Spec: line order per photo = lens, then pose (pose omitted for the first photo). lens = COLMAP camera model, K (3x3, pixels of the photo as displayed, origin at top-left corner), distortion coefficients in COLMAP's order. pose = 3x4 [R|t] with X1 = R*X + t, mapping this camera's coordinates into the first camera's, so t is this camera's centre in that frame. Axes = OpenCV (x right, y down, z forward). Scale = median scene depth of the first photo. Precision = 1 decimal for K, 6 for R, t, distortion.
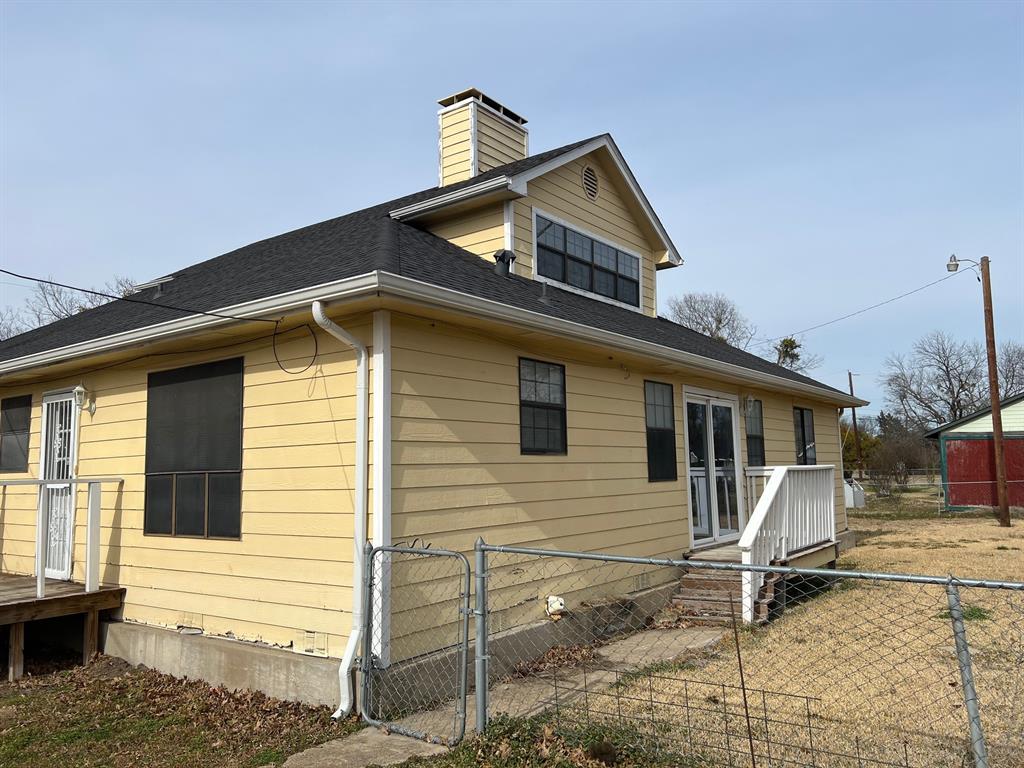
lens RADIAL K [[759.8, 0, 512.0], [0, 759.8, 384.0], [0, 0, 1]] dist [0.111860, -0.184493]
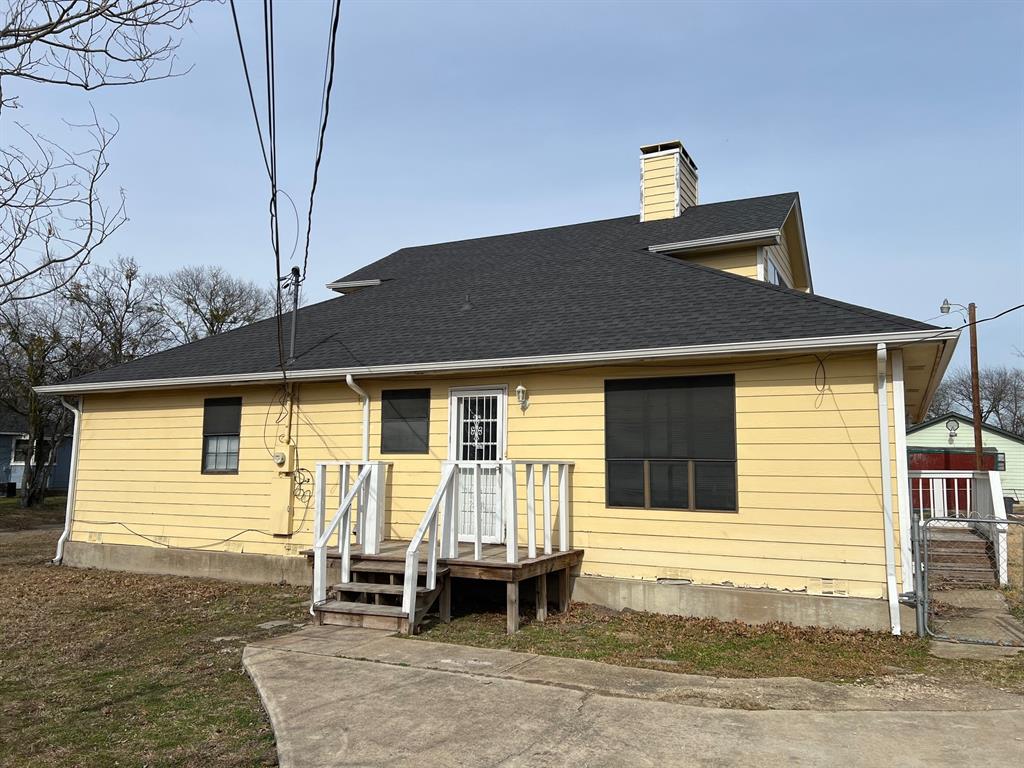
lens RADIAL K [[759.8, 0, 512.0], [0, 759.8, 384.0], [0, 0, 1]] dist [0.111860, -0.184493]
pose [[0.983937, 0.049939, 0.171387, -0.875708], [-0.050304, 0.998731, -0.002215, 0.003806], [-0.171280, -0.006442, 0.985201, -0.211851]]
